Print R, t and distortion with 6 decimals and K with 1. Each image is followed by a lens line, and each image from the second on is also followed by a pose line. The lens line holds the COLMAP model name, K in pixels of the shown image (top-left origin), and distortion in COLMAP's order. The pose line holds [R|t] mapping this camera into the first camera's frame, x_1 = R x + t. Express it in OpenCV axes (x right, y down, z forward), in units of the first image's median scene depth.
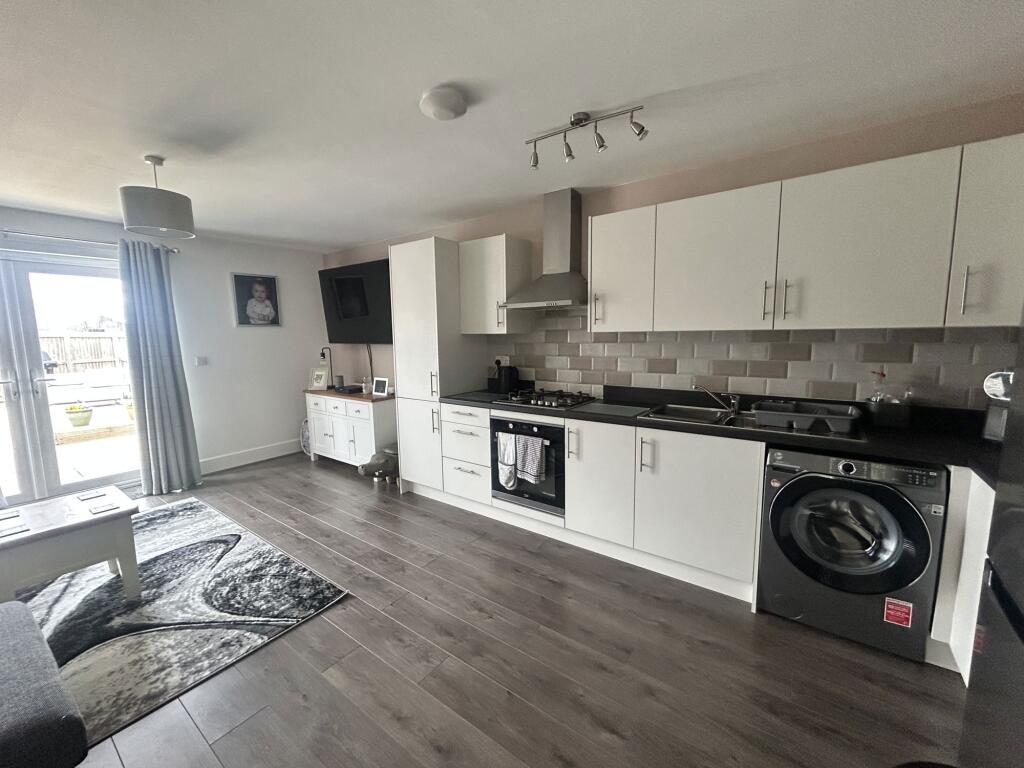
lens RADIAL K [[411.0, 0, 511.8], [0, 411.0, 381.1], [0, 0, 1]] dist [-0.000535, -0.000242]
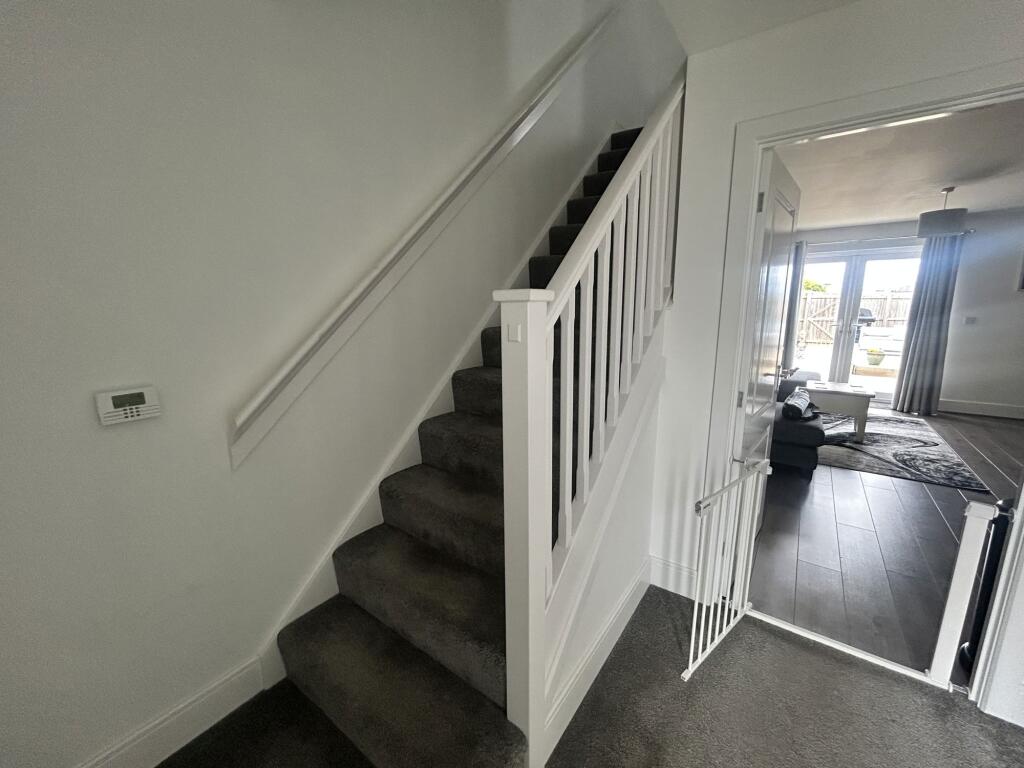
lens RADIAL K [[407.1, 0, 512.0], [0, 407.1, 384.0], [0, 0, 1]] dist [-0.000035, -0.000068]
pose [[0.001990, 0.209927, -0.977715, 0.676935], [-0.107398, 0.972107, 0.208505, 0.041040], [0.994214, 0.104590, 0.024480, -0.526770]]
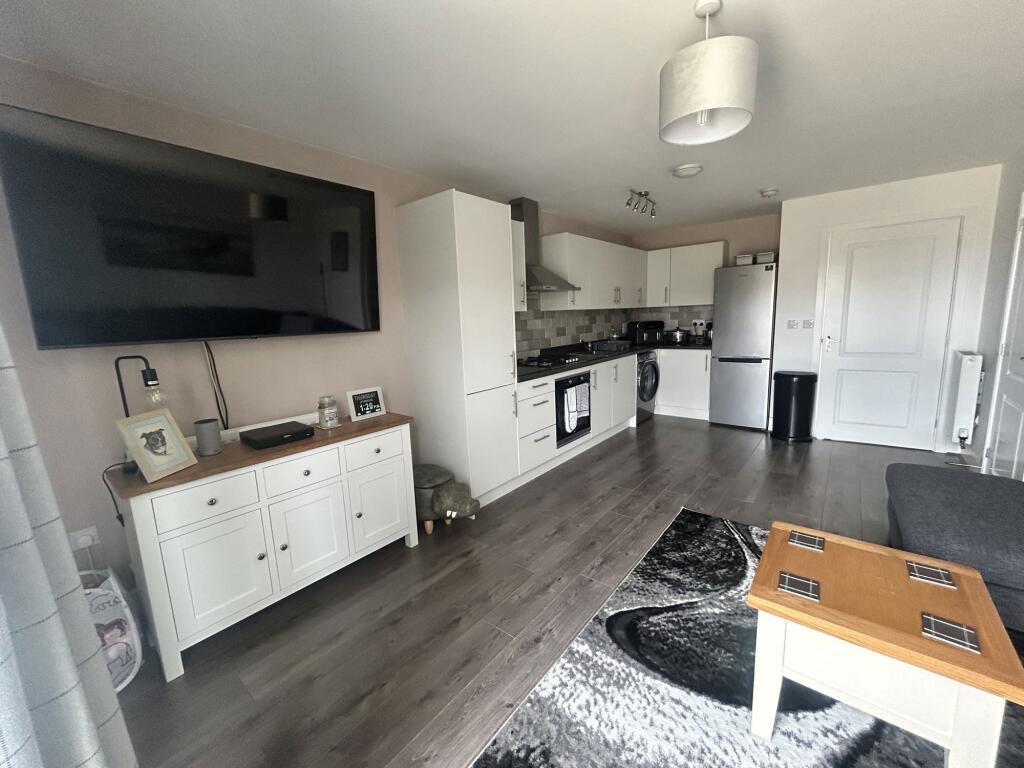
lens RADIAL K [[411.0, 0, 511.8], [0, 411.0, 381.1], [0, 0, 1]] dist [-0.000535, -0.000242]
pose [[0.055378, -0.145662, 0.987783, -1.277186], [0.153069, 0.978845, 0.135762, -0.095685], [-0.986663, 0.143681, 0.076503, 1.075023]]
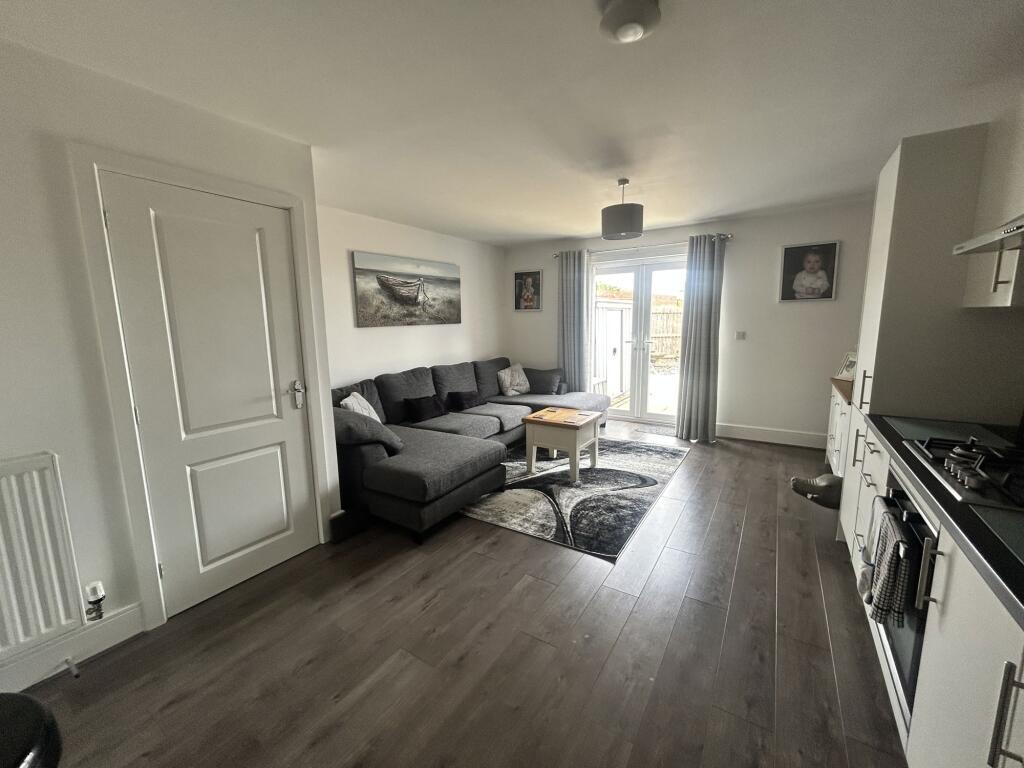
lens RADIAL K [[411.0, 0, 511.8], [0, 411.0, 381.1], [0, 0, 1]] dist [-0.000535, -0.000242]
pose [[0.057843, 0.161151, -0.985233, 0.441306], [-0.099621, 0.982892, 0.154919, -0.056605], [0.993343, 0.089189, 0.072907, 0.485747]]
